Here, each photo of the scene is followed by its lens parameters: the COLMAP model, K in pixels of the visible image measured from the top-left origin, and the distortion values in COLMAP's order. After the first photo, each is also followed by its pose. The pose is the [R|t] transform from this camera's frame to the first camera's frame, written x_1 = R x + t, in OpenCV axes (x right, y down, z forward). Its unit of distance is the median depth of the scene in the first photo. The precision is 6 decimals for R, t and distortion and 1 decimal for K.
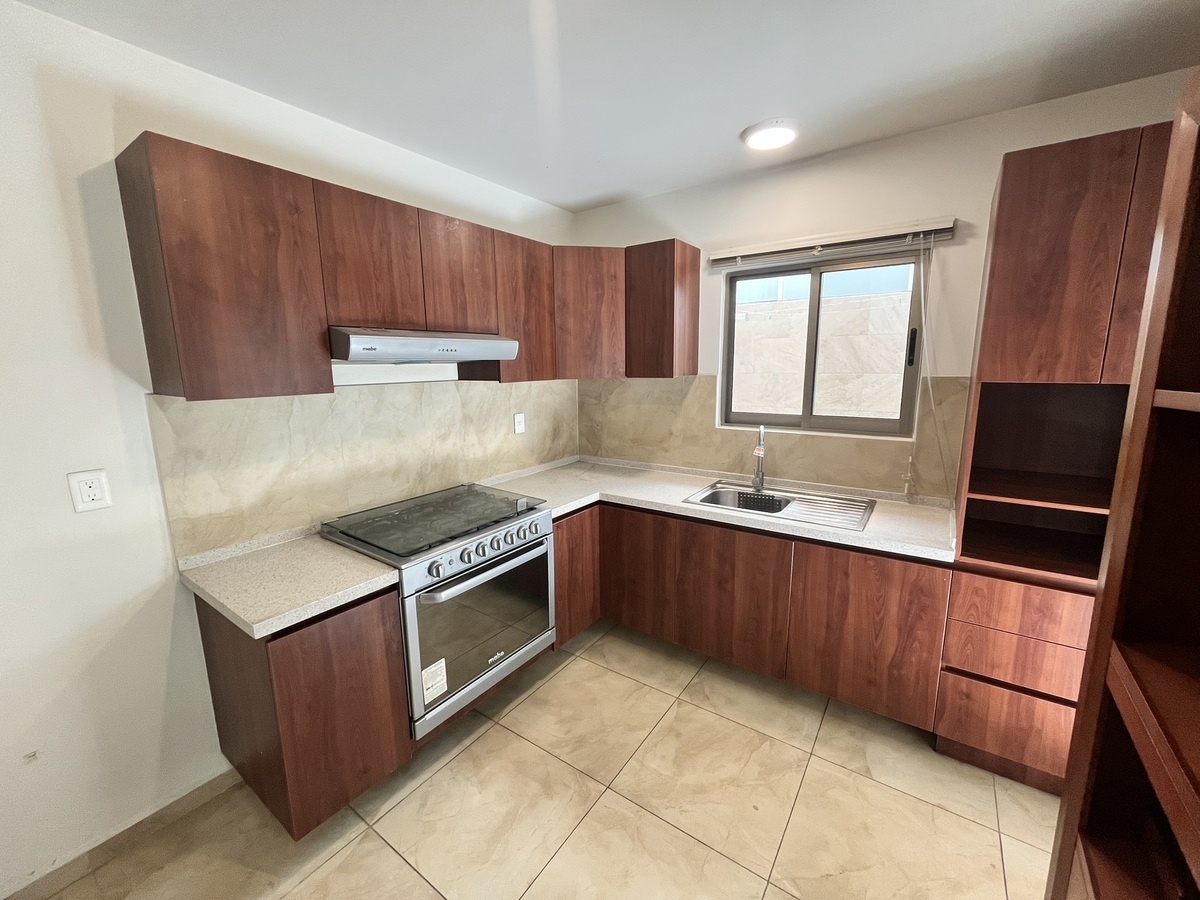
lens RADIAL K [[486.7, 0, 597.0], [0, 486.7, 450.4], [0, 0, 1]] dist [-0.003824, 0.000789]
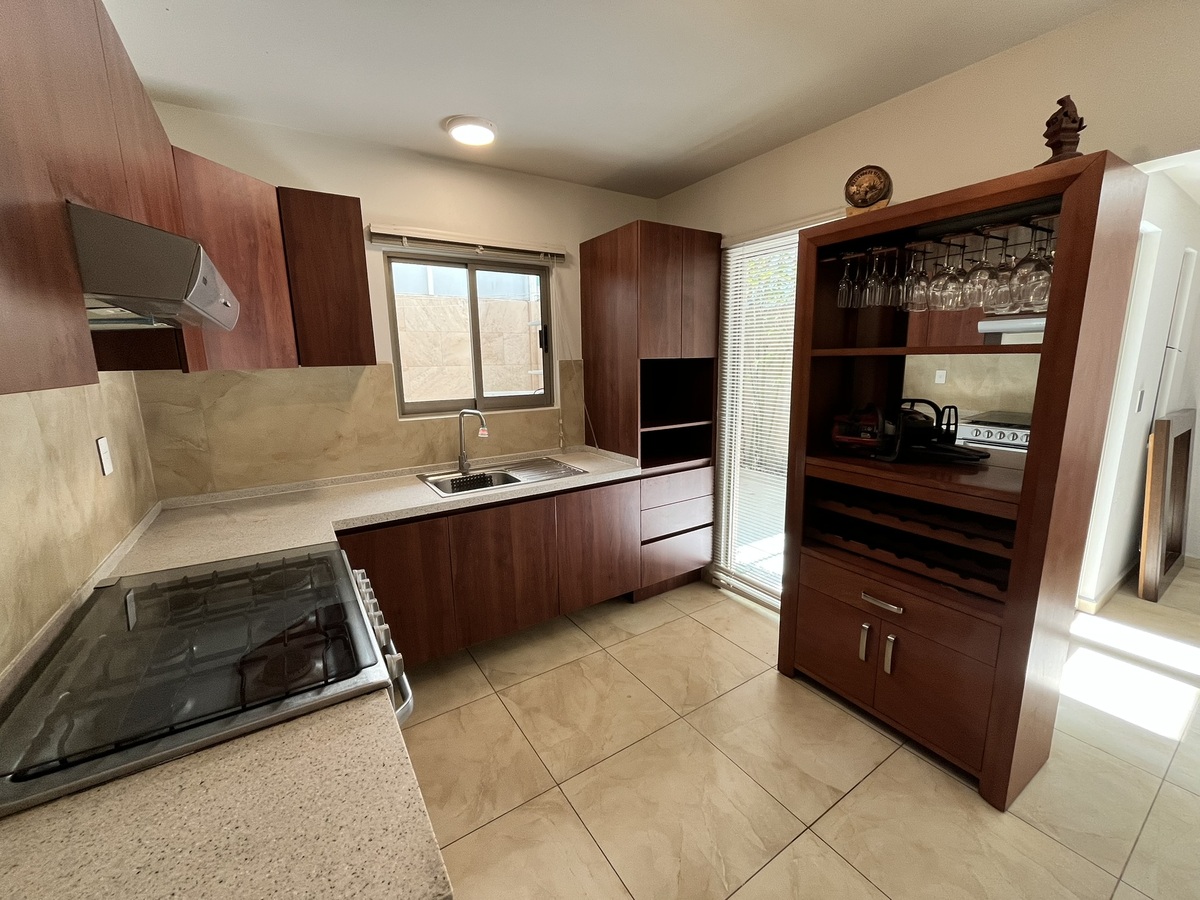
lens RADIAL K [[486.7, 0, 599.5], [0, 486.7, 450.1], [0, 0, 1]] dist [-0.003824, 0.000789]
pose [[0.367986, -0.165869, 0.914917, -0.544508], [0.177621, 0.978381, 0.105934, -0.026689], [-0.912708, 0.123527, 0.389493, 0.363254]]
